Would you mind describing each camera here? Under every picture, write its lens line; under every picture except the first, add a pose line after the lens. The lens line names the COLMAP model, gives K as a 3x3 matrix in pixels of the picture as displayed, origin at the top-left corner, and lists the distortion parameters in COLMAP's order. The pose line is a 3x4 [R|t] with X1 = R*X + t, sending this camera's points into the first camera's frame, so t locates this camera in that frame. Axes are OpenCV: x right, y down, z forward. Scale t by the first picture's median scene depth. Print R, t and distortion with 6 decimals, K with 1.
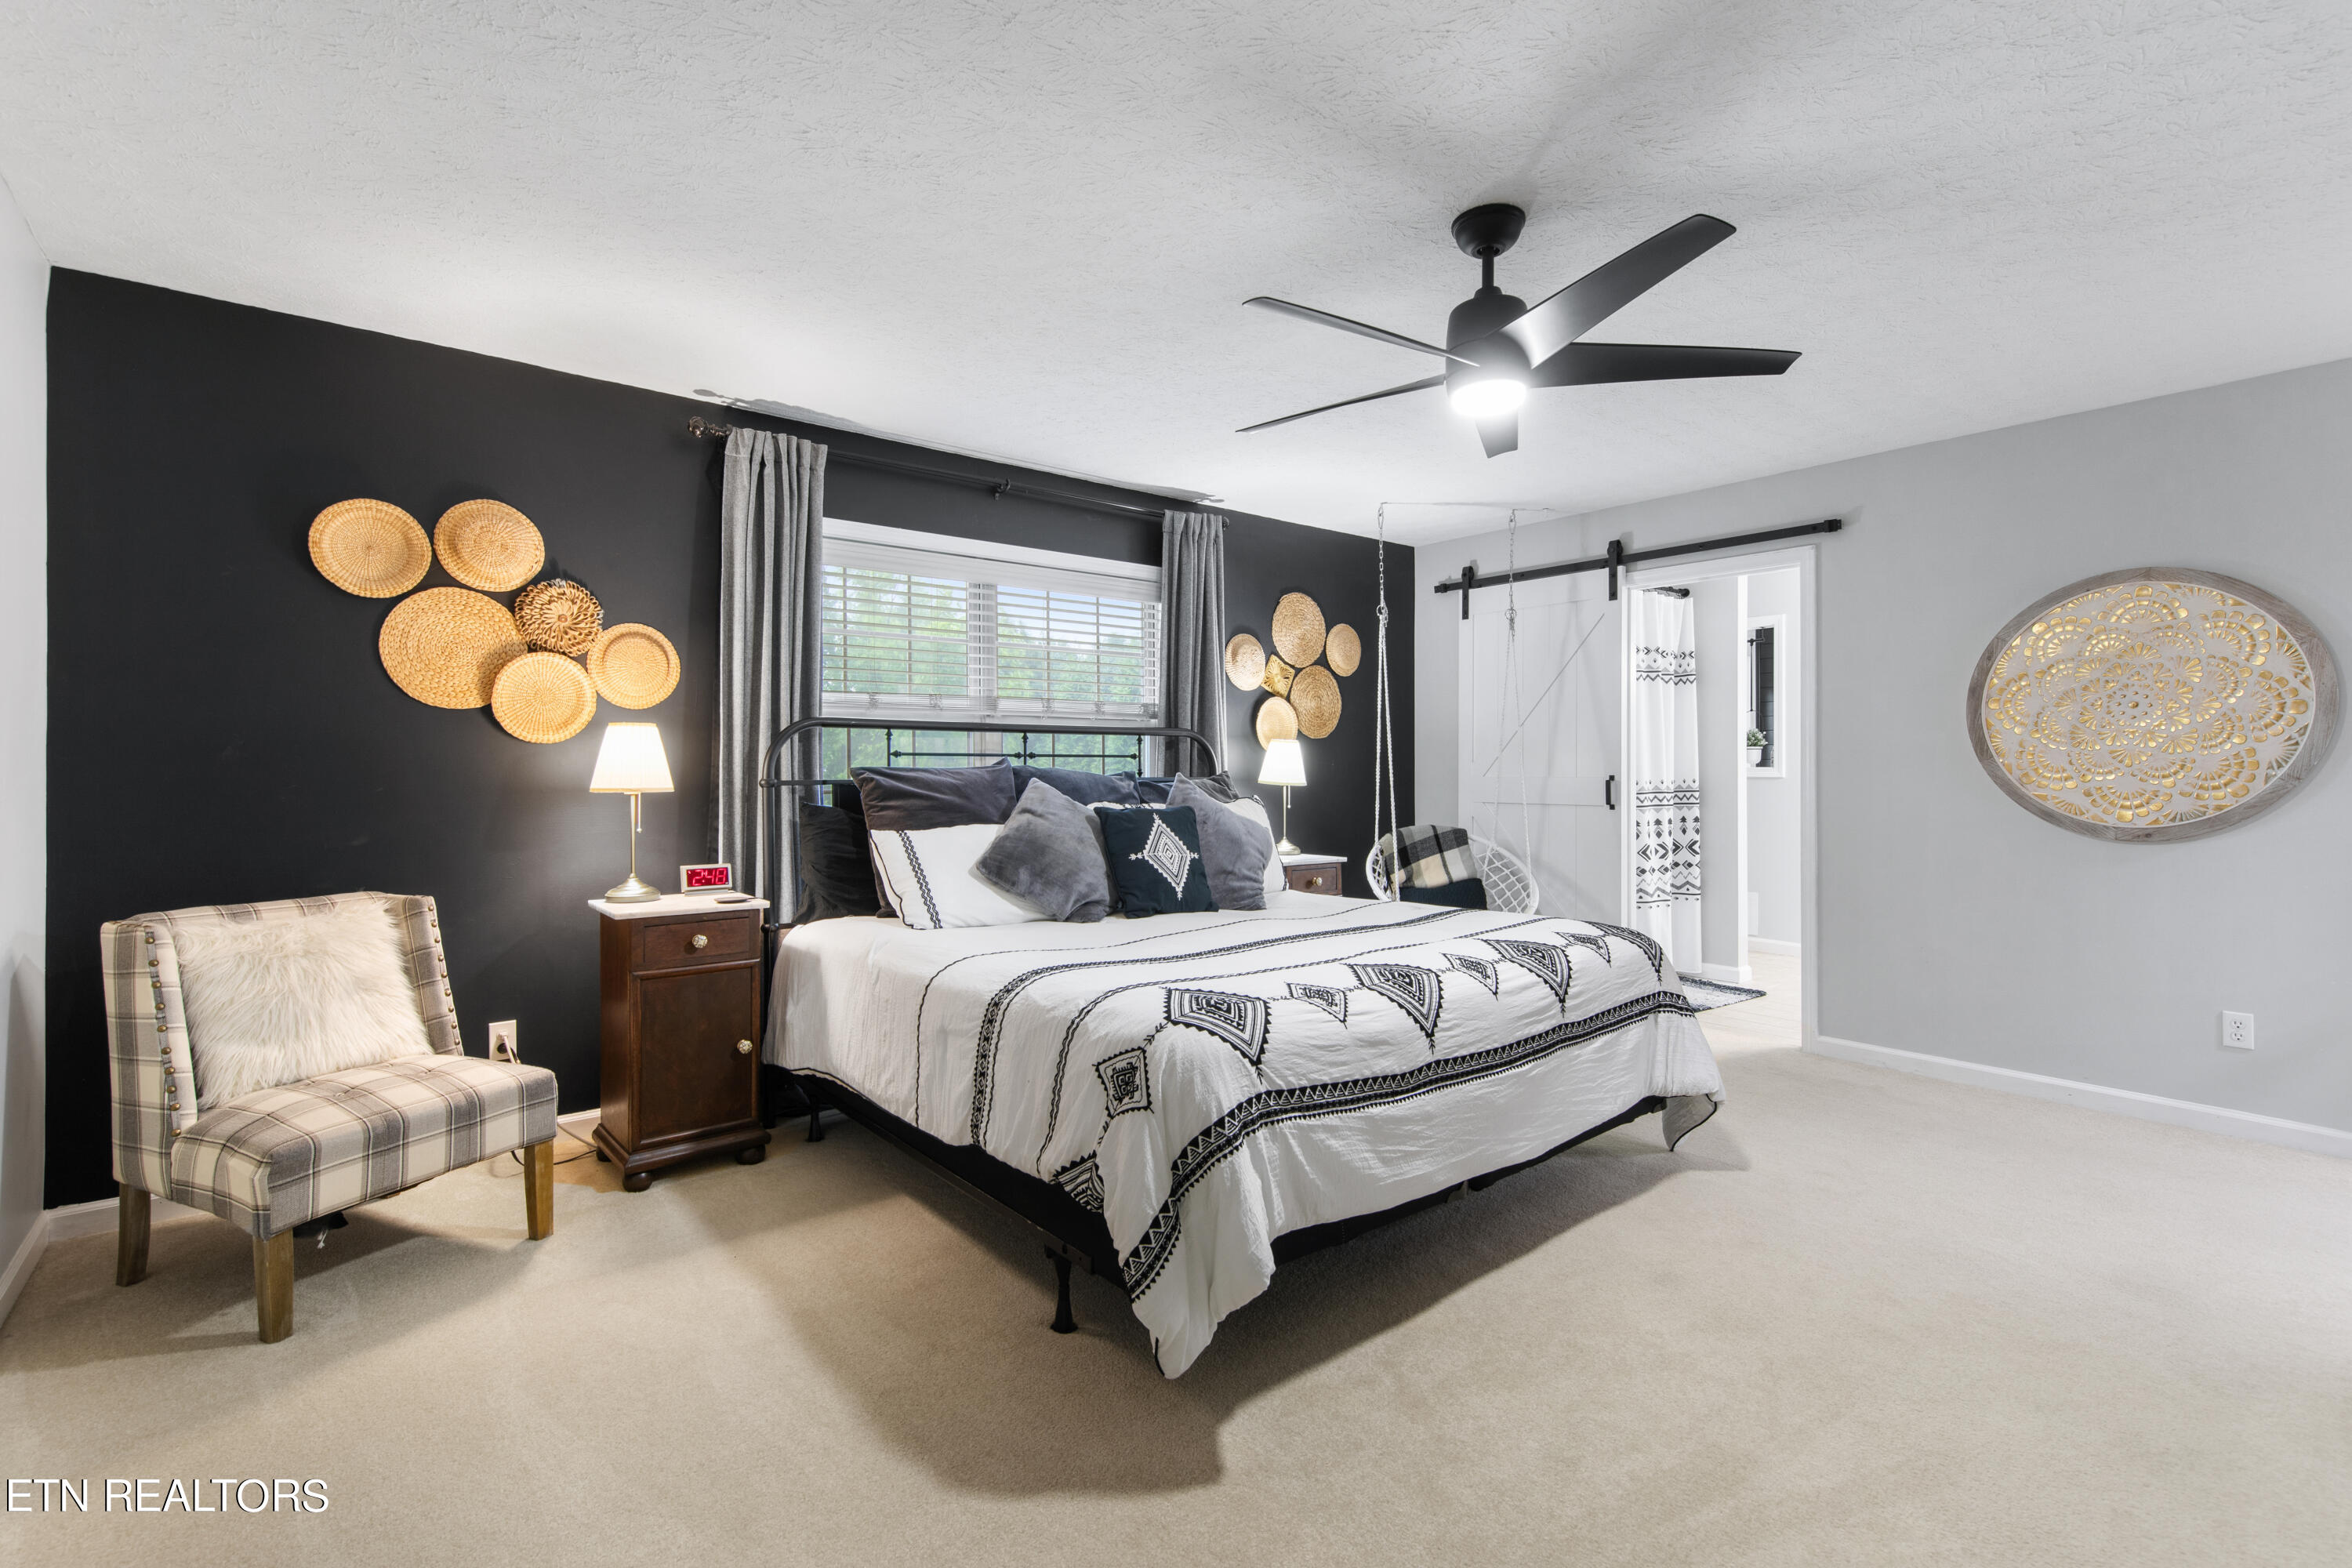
lens RADIAL K [[1074.9, 0, 1174.2], [0, 1074.9, 775.8], [0, 0, 1]] dist [0.003114, 0.000013]
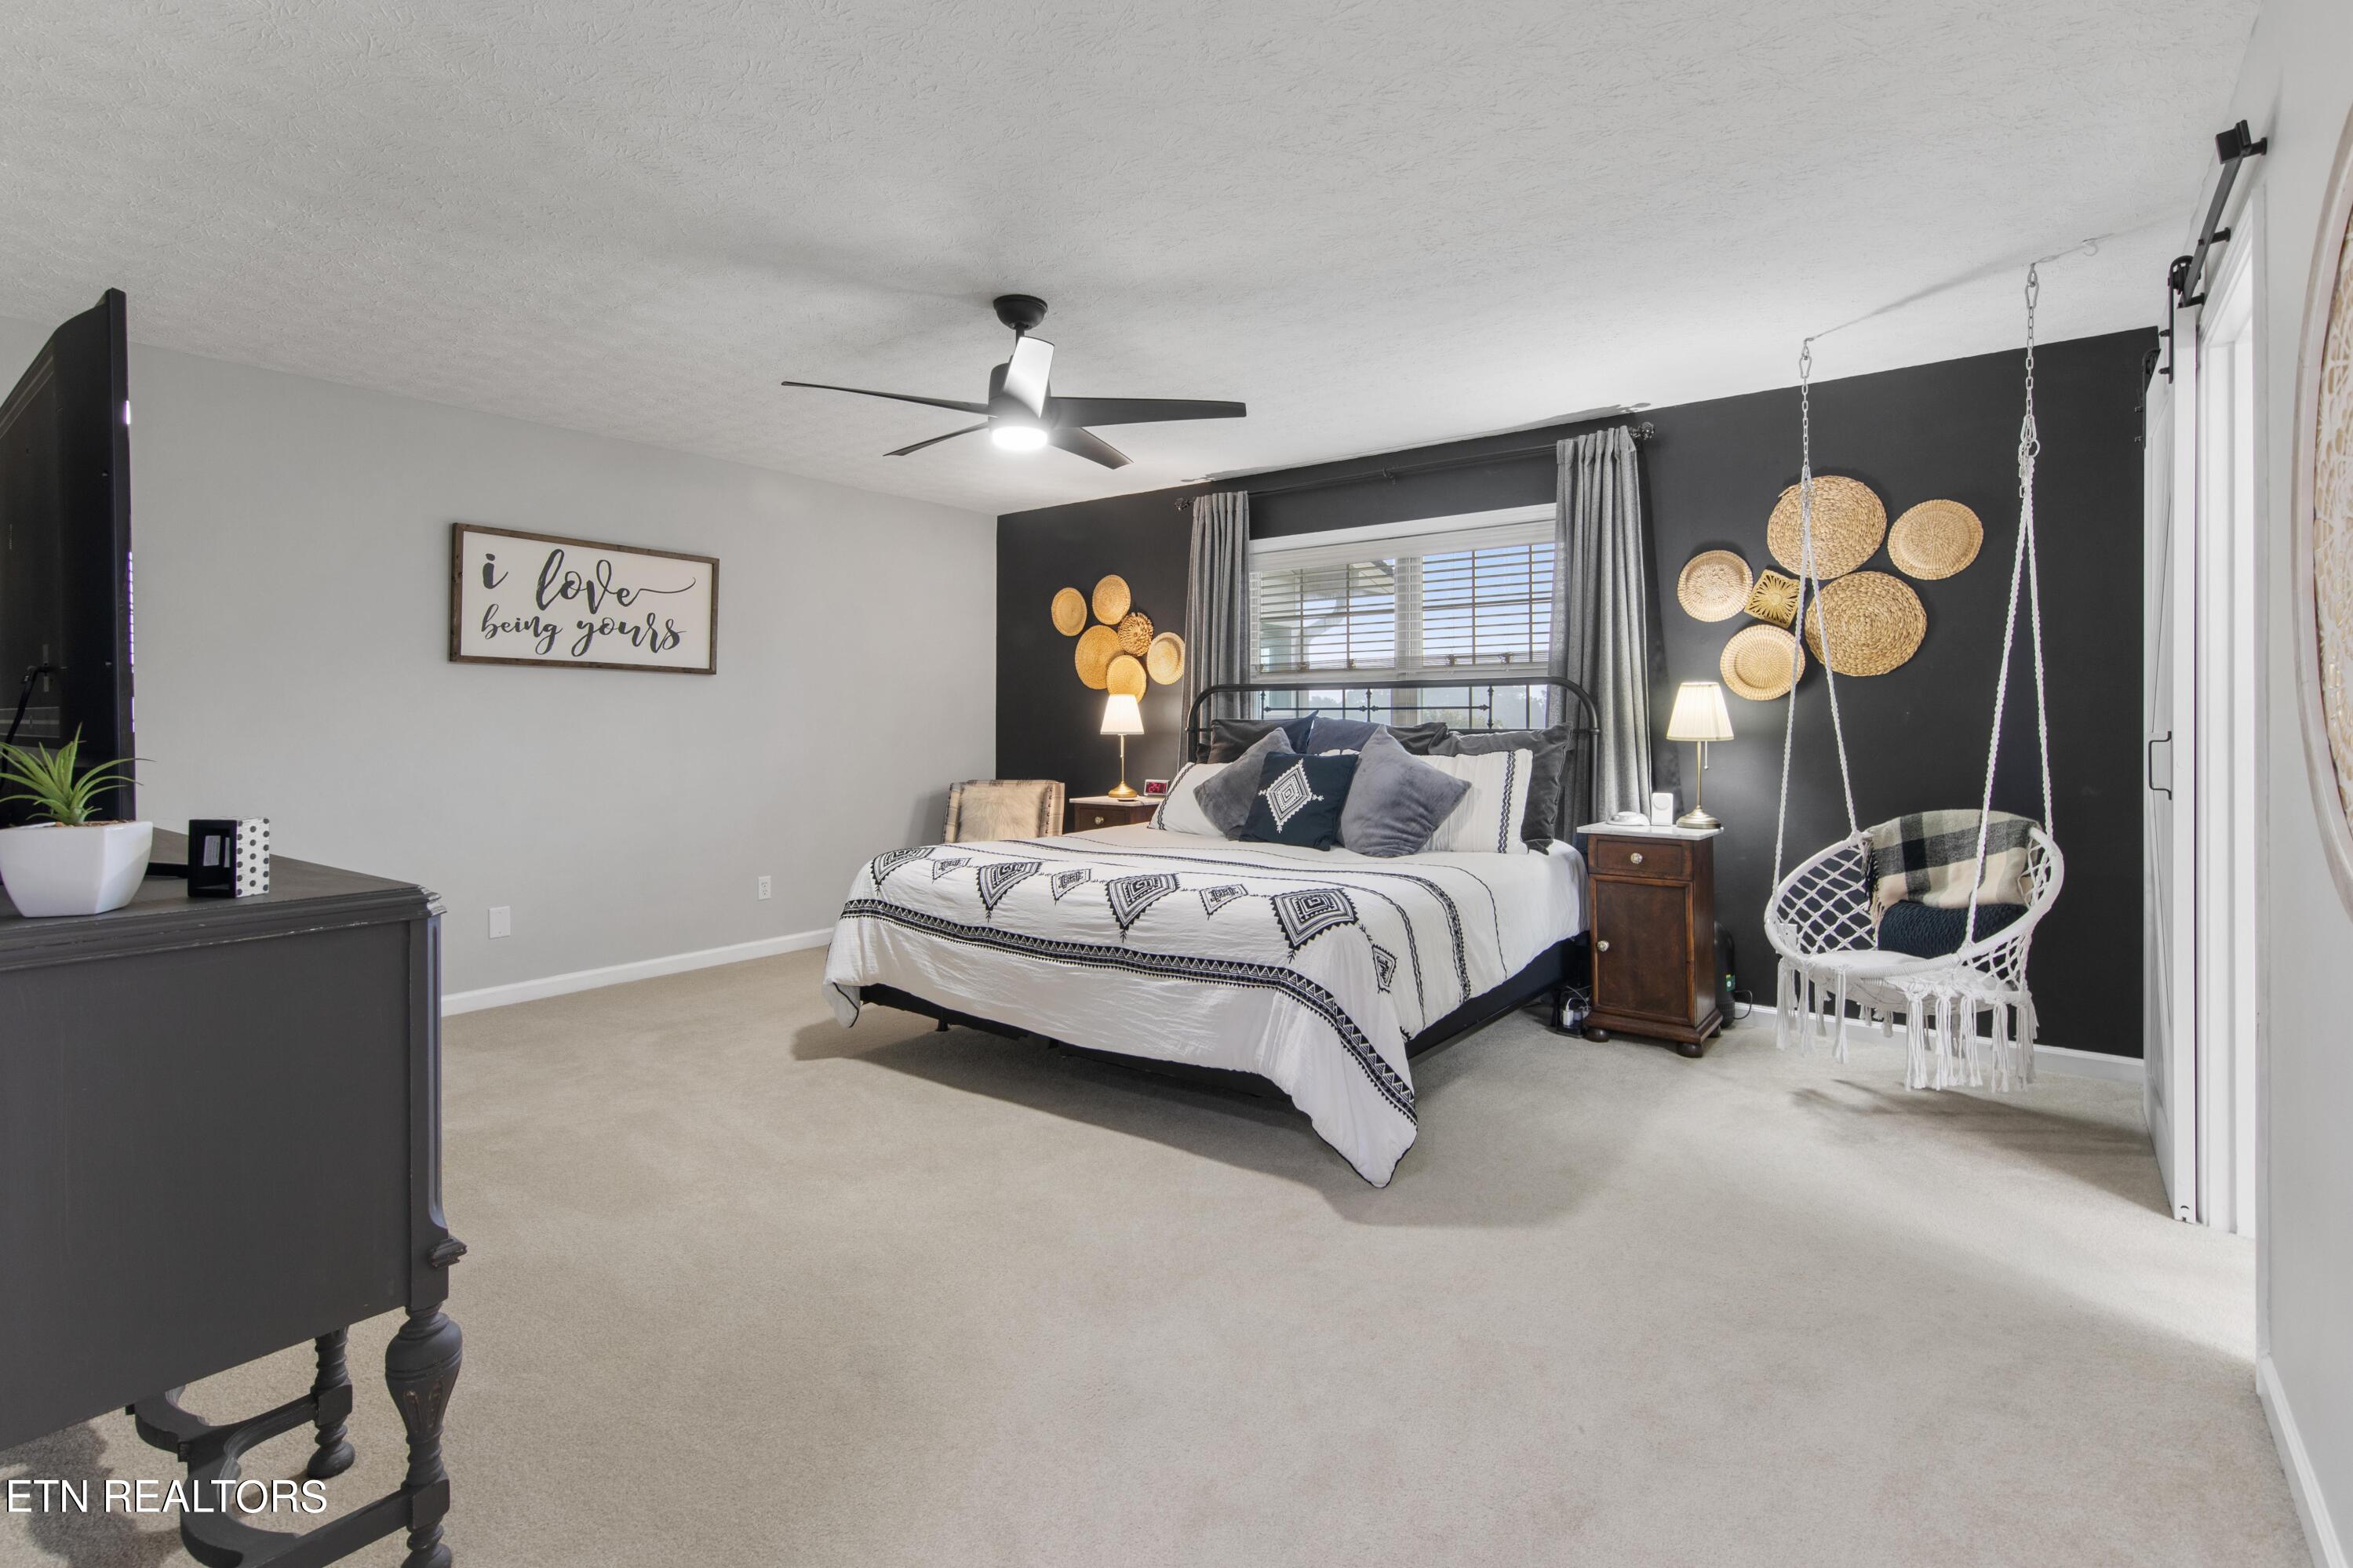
lens RADIAL K [[1116.9, 0, 1126.9], [0, 1116.9, 722.3], [0, 0, 1]] dist [0.017194, 0.000129]
pose [[0.209263, 0.001312, -0.977859, 1.099415], [-0.003930, 0.999992, 0.000500, -0.004493], [0.977851, 0.003738, 0.209267, 0.554497]]
